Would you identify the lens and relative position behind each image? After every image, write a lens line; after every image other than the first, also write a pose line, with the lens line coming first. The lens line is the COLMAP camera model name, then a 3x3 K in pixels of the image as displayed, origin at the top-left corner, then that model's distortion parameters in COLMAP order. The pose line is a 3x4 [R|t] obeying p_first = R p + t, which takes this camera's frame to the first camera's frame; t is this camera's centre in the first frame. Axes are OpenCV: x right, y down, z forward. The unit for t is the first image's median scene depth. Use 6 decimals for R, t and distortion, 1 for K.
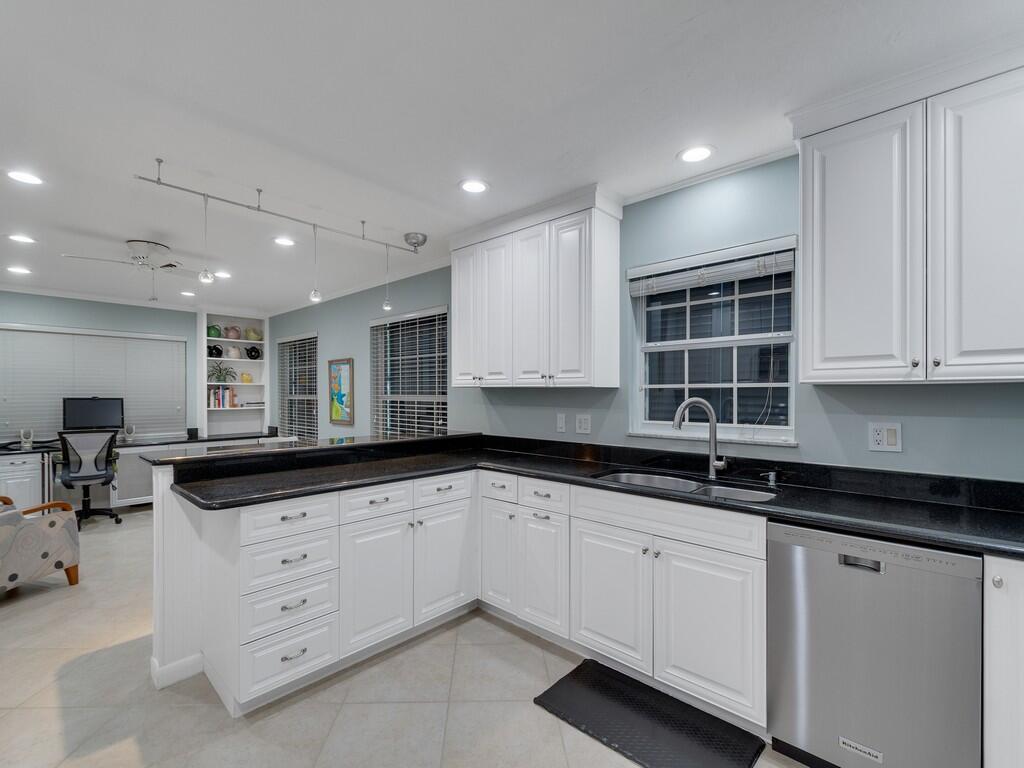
lens RADIAL K [[456.3, 0, 502.3], [0, 456.3, 395.6], [0, 0, 1]] dist [0.003123, -0.004175]
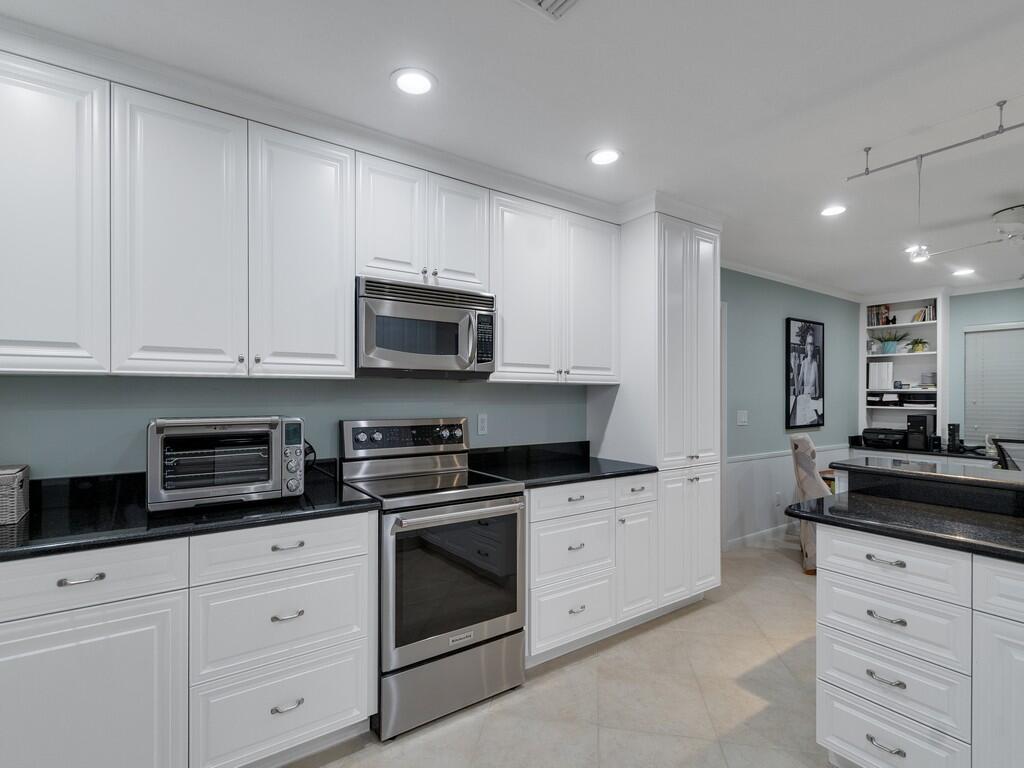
lens RADIAL K [[494.1, 0, 508.9], [0, 494.1, 393.8], [0, 0, 1]] dist [0.010690, -0.003134]
pose [[-0.214504, -0.003077, -0.976718, 0.198581], [-0.008187, 0.999966, -0.001352, -0.000761], [0.976689, 0.007706, -0.214522, 0.240016]]
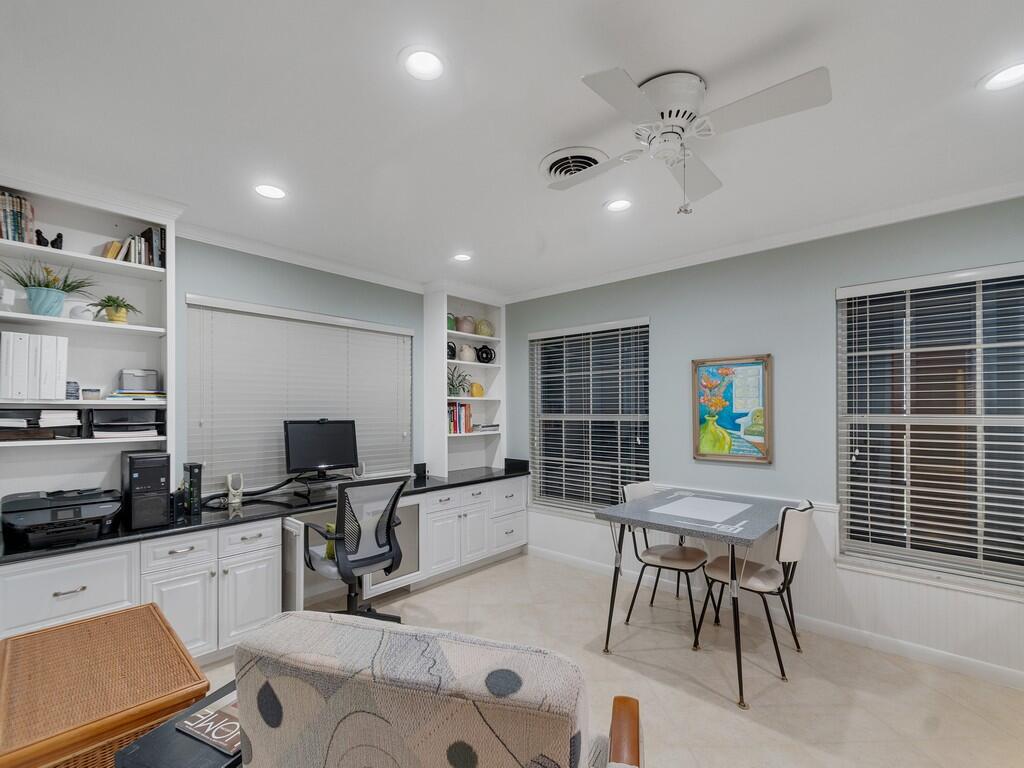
lens RADIAL K [[456.3, 0, 499.5], [0, 456.3, 406.9], [0, 0, 1]] dist [0.003123, -0.004175]
pose [[0.999985, -0.002988, 0.004607, -0.719453], [0.003036, 0.999941, -0.010419, -0.006896], [-0.004576, 0.010432, 0.999935, 0.406481]]
